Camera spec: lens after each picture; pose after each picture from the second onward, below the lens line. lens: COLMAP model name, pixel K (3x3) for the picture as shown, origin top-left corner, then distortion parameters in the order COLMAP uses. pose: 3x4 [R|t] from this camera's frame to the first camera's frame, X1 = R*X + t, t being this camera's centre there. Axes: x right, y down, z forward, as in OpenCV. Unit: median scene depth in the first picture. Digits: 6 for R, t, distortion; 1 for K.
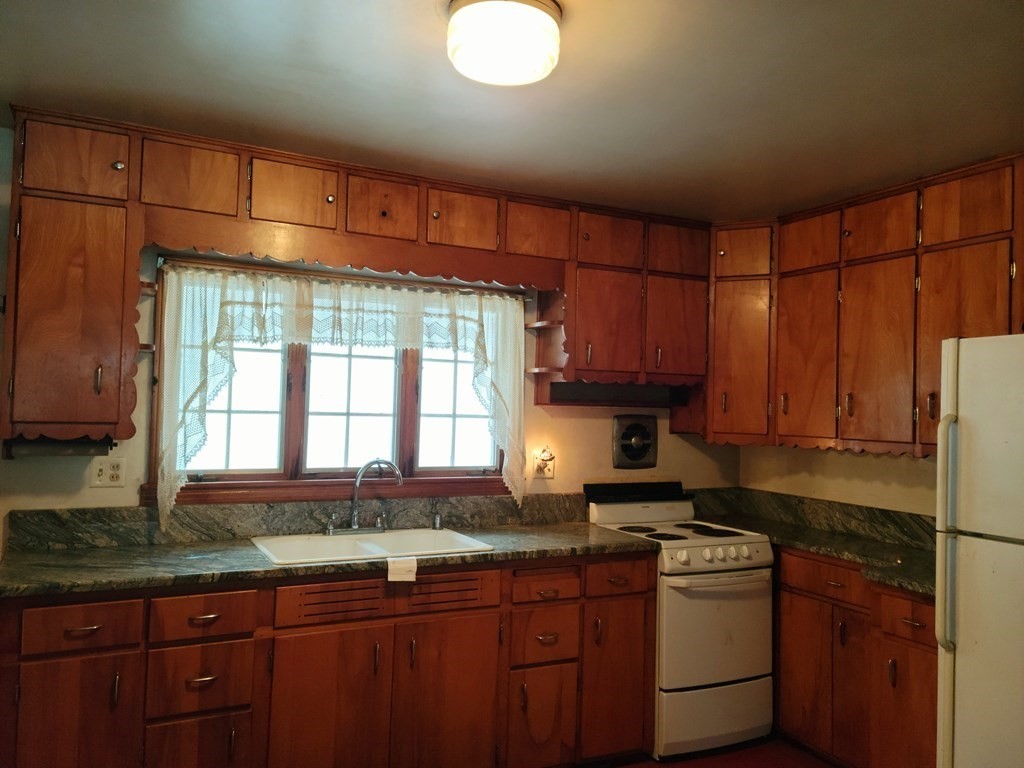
lens RADIAL K [[796.2, 0, 511.3], [0, 796.2, 374.2], [0, 0, 1]] dist [0.097548, -0.099513]
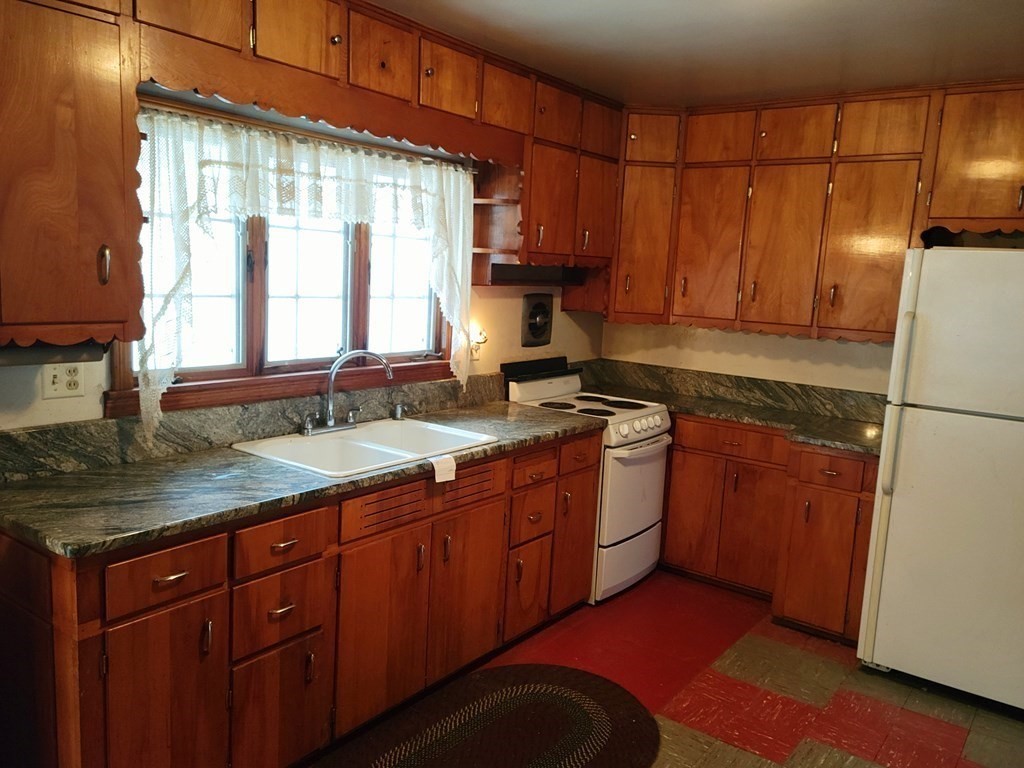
lens RADIAL K [[808.9, 0, 512.0], [0, 808.9, 384.0], [0, 0, 1]] dist [0.083891, -0.074446]
pose [[0.897537, -0.042936, 0.438843, -0.413414], [-0.046436, 0.980509, 0.190905, -0.039484], [-0.438487, -0.191723, 0.878050, 0.110563]]
